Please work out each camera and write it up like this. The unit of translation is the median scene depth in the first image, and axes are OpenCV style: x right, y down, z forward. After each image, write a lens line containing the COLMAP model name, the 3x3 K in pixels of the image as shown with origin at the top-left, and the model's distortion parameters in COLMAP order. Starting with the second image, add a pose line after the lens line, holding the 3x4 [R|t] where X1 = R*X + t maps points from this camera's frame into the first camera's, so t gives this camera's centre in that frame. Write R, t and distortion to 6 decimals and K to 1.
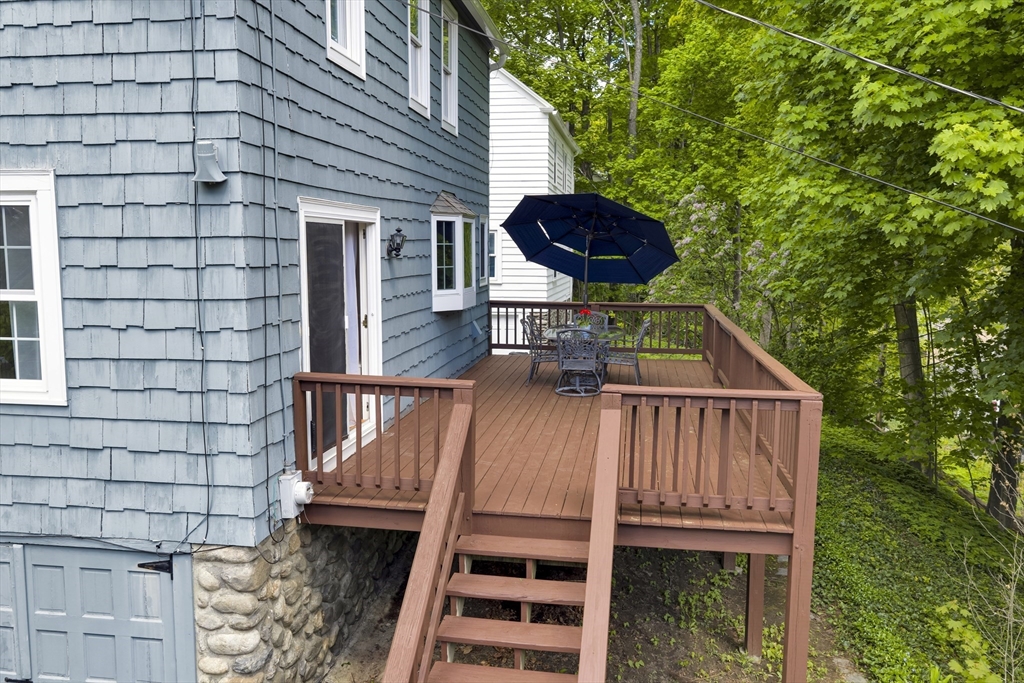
lens RADIAL K [[850.4, 0, 504.1], [0, 850.4, 342.4], [0, 0, 1]] dist [0.052405, -0.094795]
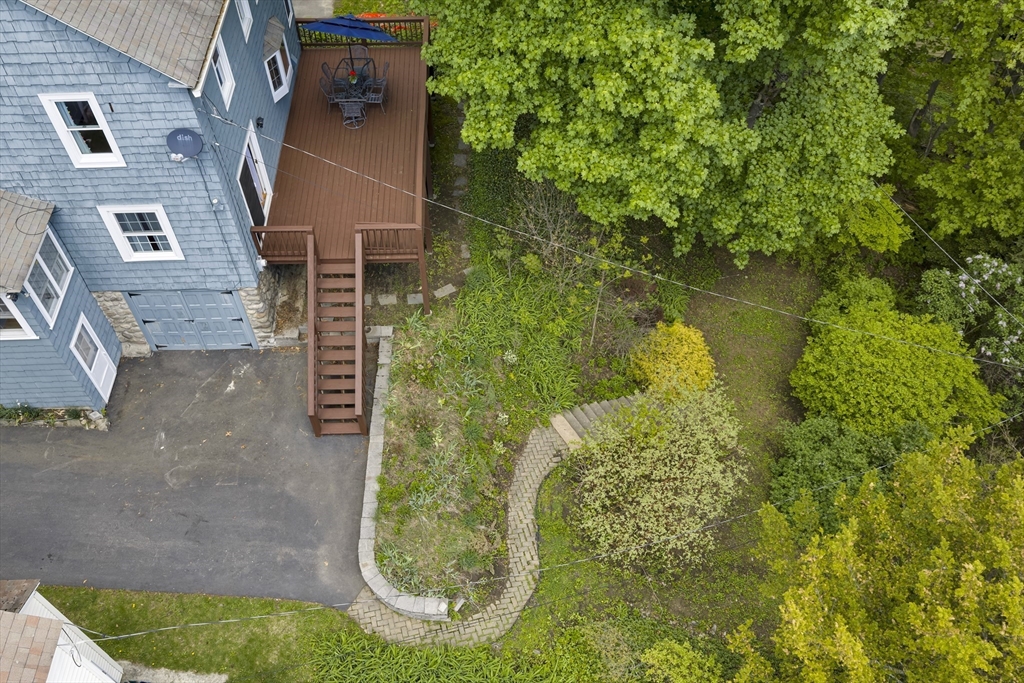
lens RADIAL K [[850.4, 0, 504.1], [0, 850.4, 342.4], [0, 0, 1]] dist [0.052405, -0.094795]
pose [[0.982538, -0.148340, 0.112313, 0.247331], [0.024950, 0.703226, 0.710529, -1.921602], [-0.184382, -0.695319, 0.694647, -1.622211]]
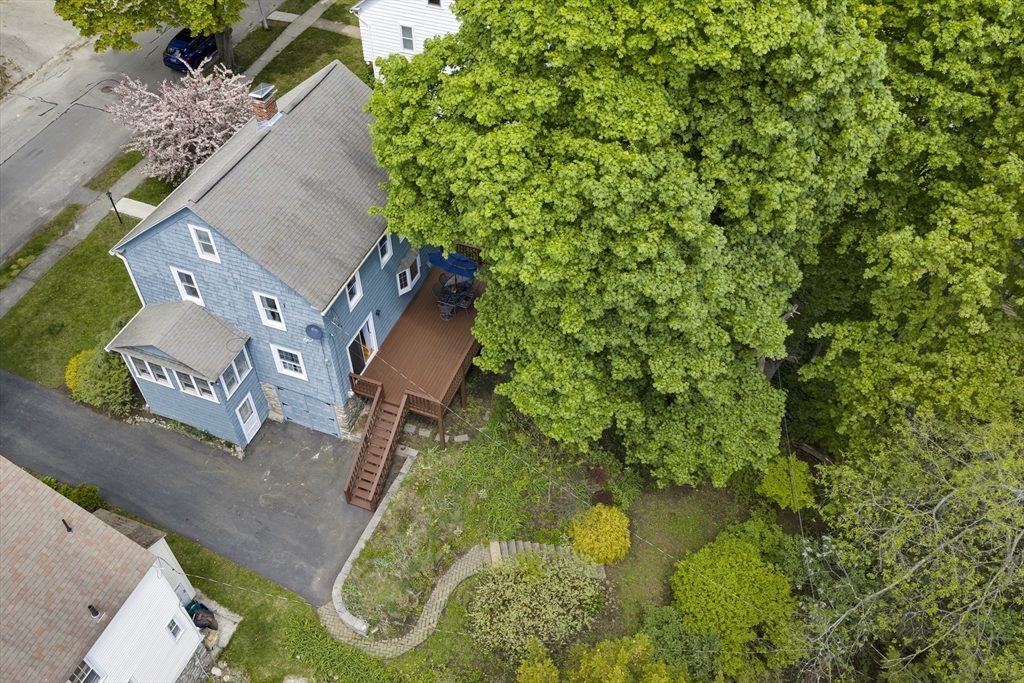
lens RADIAL K [[850.4, 0, 504.1], [0, 850.4, 342.4], [0, 0, 1]] dist [0.052405, -0.094795]
pose [[0.976659, 0.153055, -0.150704, 1.494828], [-0.017243, 0.755214, 0.655252, -3.704483], [0.214103, -0.637359, 0.740225, -2.613485]]
